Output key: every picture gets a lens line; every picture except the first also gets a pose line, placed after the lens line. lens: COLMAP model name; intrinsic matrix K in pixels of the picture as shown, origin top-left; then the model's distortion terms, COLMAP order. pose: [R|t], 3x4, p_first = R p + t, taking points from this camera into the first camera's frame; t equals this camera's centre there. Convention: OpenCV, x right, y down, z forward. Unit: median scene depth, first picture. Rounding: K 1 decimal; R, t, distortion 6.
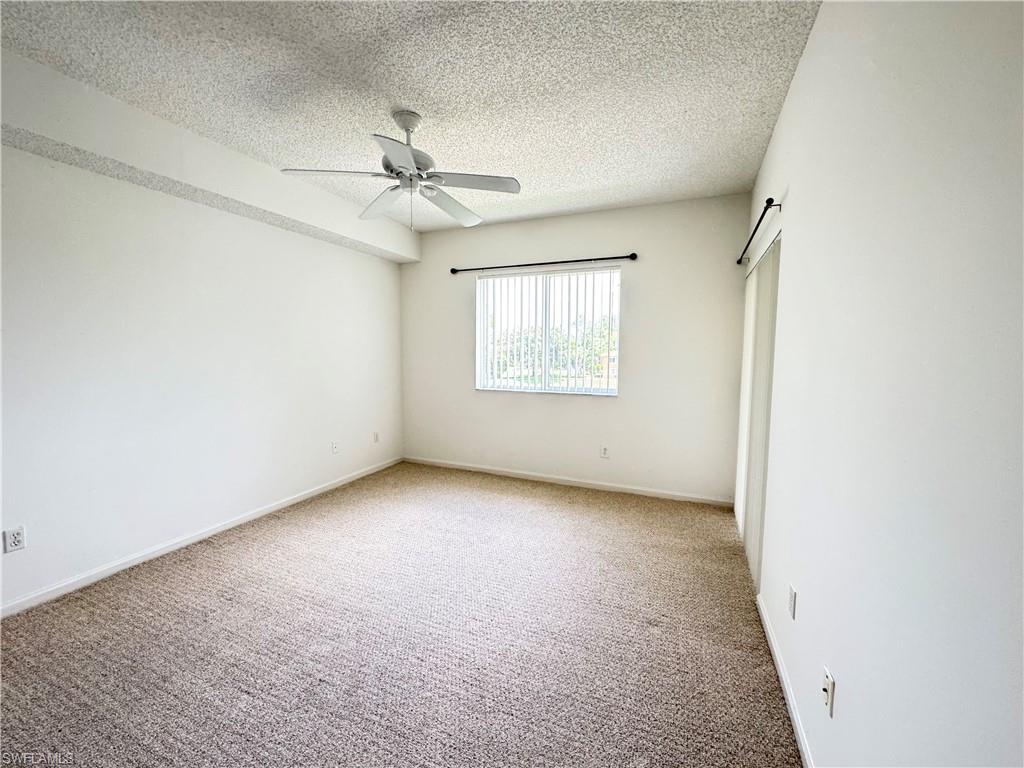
lens RADIAL K [[410.3, 0, 516.4], [0, 410.3, 383.0], [0, 0, 1]] dist [-0.004187, 0.000378]
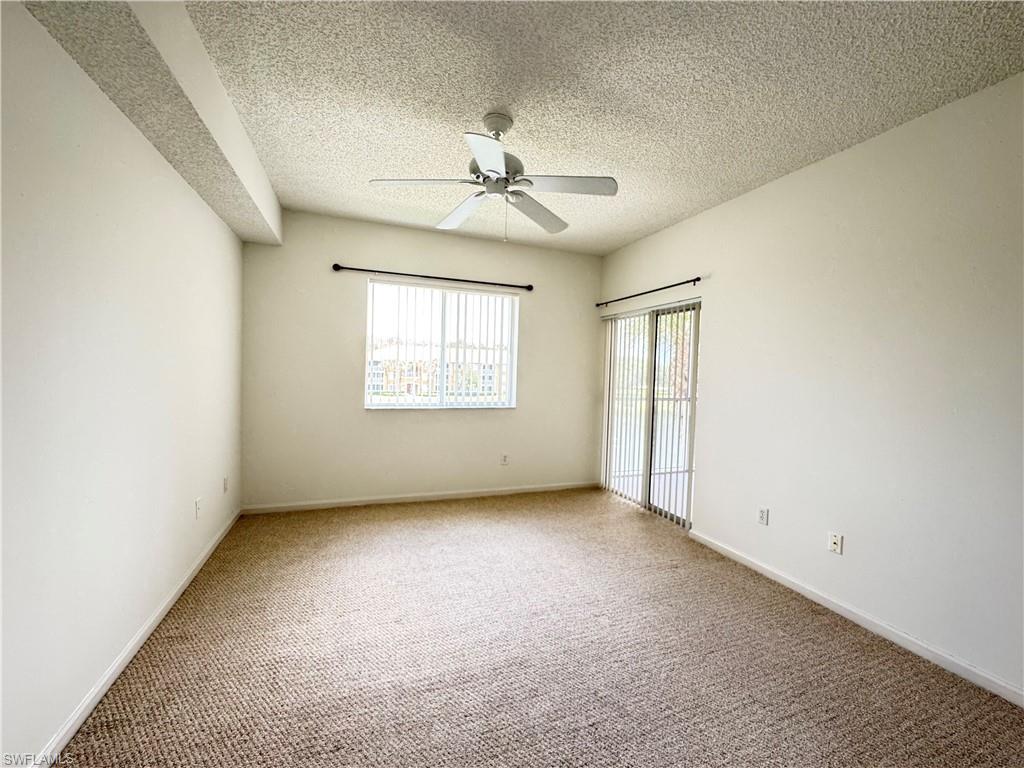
lens RADIAL K [[410.3, 0, 510.6], [0, 410.3, 388.1], [0, 0, 1]] dist [-0.004187, 0.000378]
pose [[0.722066, -0.016045, 0.691638, -0.523336], [0.030263, 0.999507, -0.008407, -0.013355], [-0.691162, 0.027001, 0.722195, 0.185230]]
